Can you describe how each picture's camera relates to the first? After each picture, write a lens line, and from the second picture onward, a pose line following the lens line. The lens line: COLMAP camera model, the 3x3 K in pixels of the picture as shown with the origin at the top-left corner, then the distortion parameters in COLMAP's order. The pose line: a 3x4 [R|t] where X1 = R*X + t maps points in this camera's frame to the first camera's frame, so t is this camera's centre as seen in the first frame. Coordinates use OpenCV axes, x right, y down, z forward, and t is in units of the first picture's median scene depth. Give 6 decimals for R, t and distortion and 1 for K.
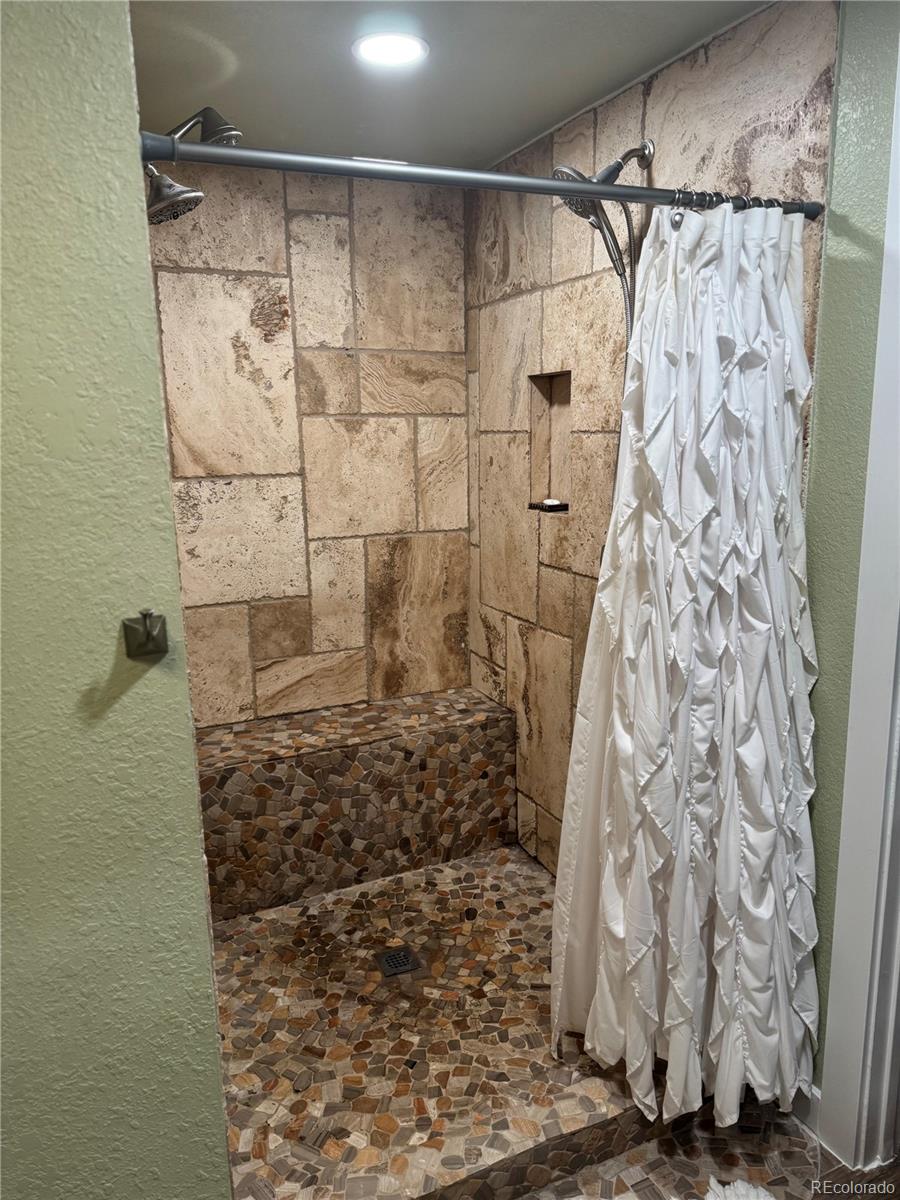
lens RADIAL K [[832.4, 0, 448.3], [0, 832.4, 596.2], [0, 0, 1]] dist [0.165914, -0.302149]
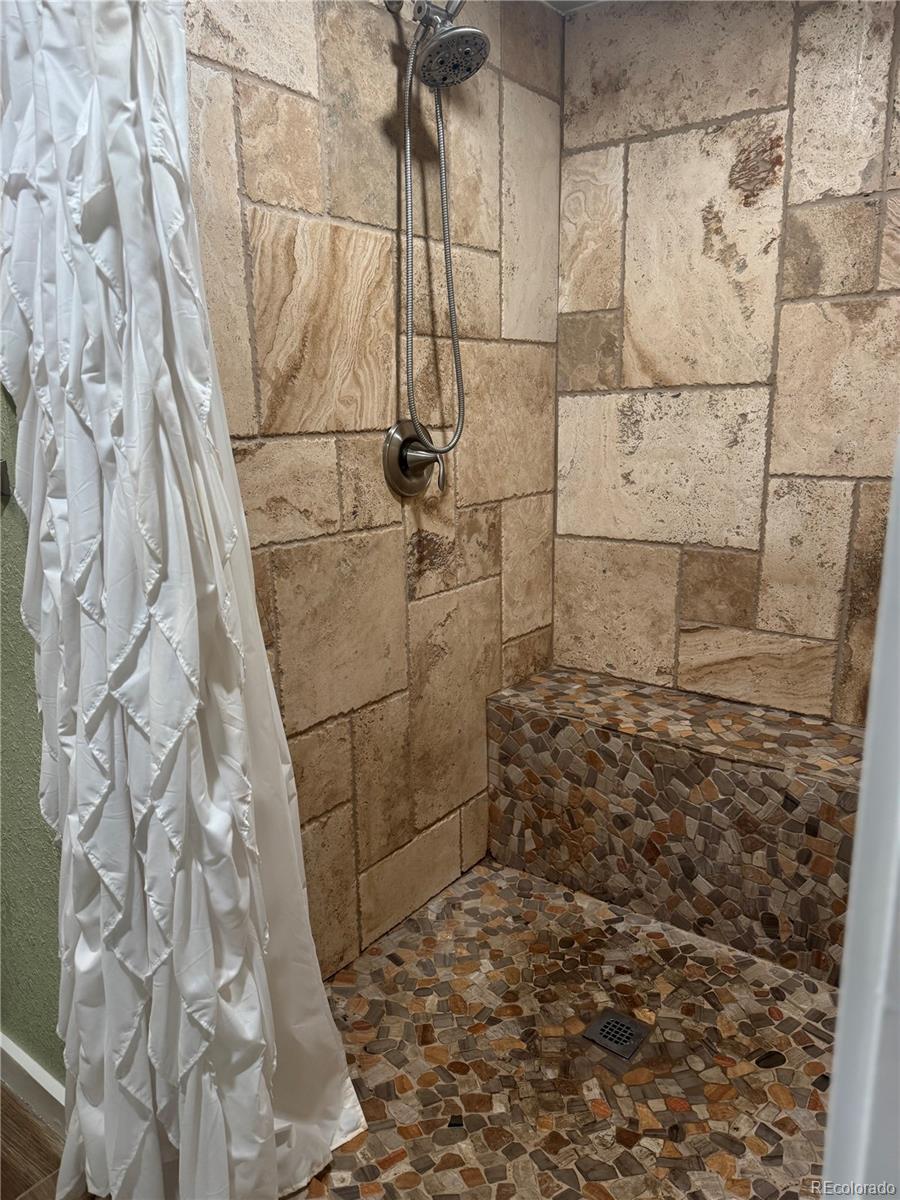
lens RADIAL K [[849.2, 0, 450.0], [0, 849.2, 600.0], [0, 0, 1]] dist [0.061488, -0.067119]
pose [[0.469849, 0.204305, -0.858779, 0.387937], [-0.166837, 0.975868, 0.140882, -0.020714], [0.866838, 0.077083, 0.492596, 0.414199]]
